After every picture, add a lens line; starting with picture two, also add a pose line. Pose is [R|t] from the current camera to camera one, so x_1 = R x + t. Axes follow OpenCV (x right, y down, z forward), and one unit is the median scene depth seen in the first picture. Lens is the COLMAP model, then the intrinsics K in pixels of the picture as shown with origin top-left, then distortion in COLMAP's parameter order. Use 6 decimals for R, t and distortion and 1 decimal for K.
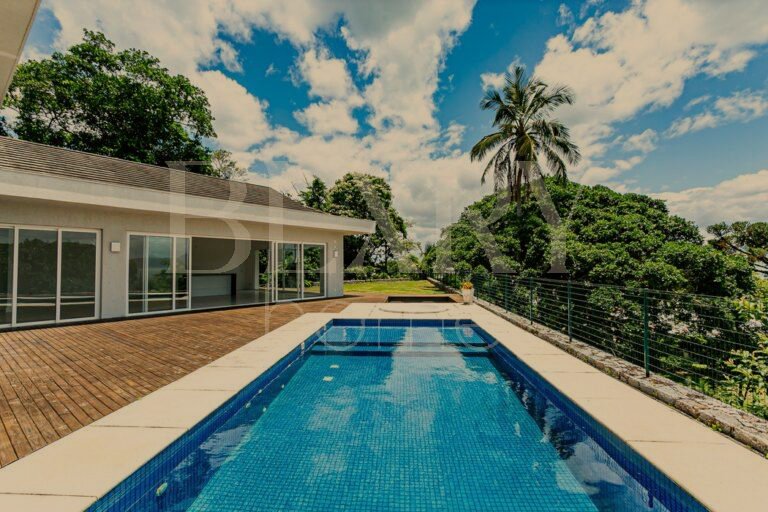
lens RADIAL K [[367.5, 0, 372.1], [0, 367.5, 254.5], [0, 0, 1]] dist [0.015017, -0.002976]
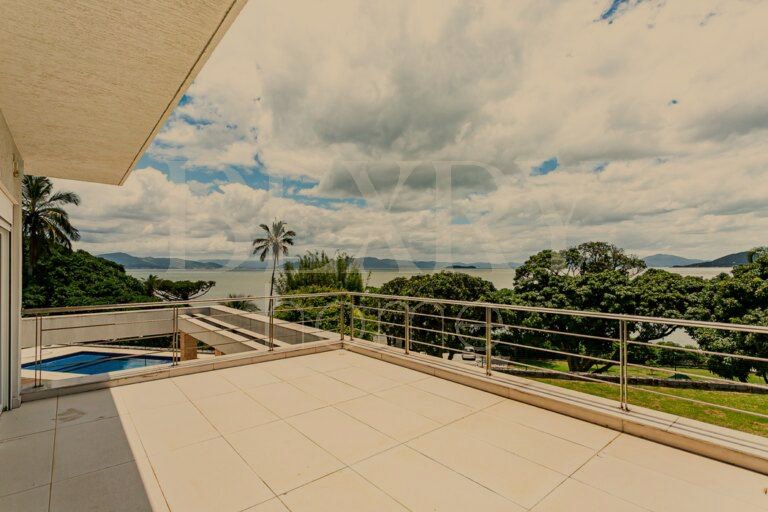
lens RADIAL K [[379.5, 0, 377.0], [0, 379.5, 260.9], [0, 0, 1]] dist [0.029858, 0.004565]
pose [[0.194423, 0.021102, 0.980691, -0.852393], [-0.027177, 0.999501, -0.016119, -0.188195], [-0.980541, -0.023518, 0.194899, -0.592313]]
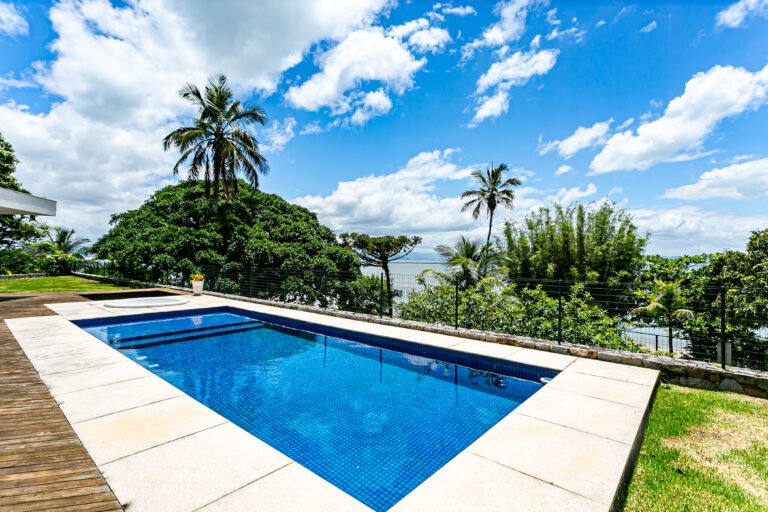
lens RADIAL K [[367.5, 0, 380.6], [0, 367.5, 257.1], [0, 0, 1]] dist [0.015017, -0.002976]
pose [[0.605598, 0.014548, 0.795638, -0.182040], [-0.035657, 0.999325, 0.008868, -0.001897], [-0.794972, -0.033741, 0.605708, -0.037187]]
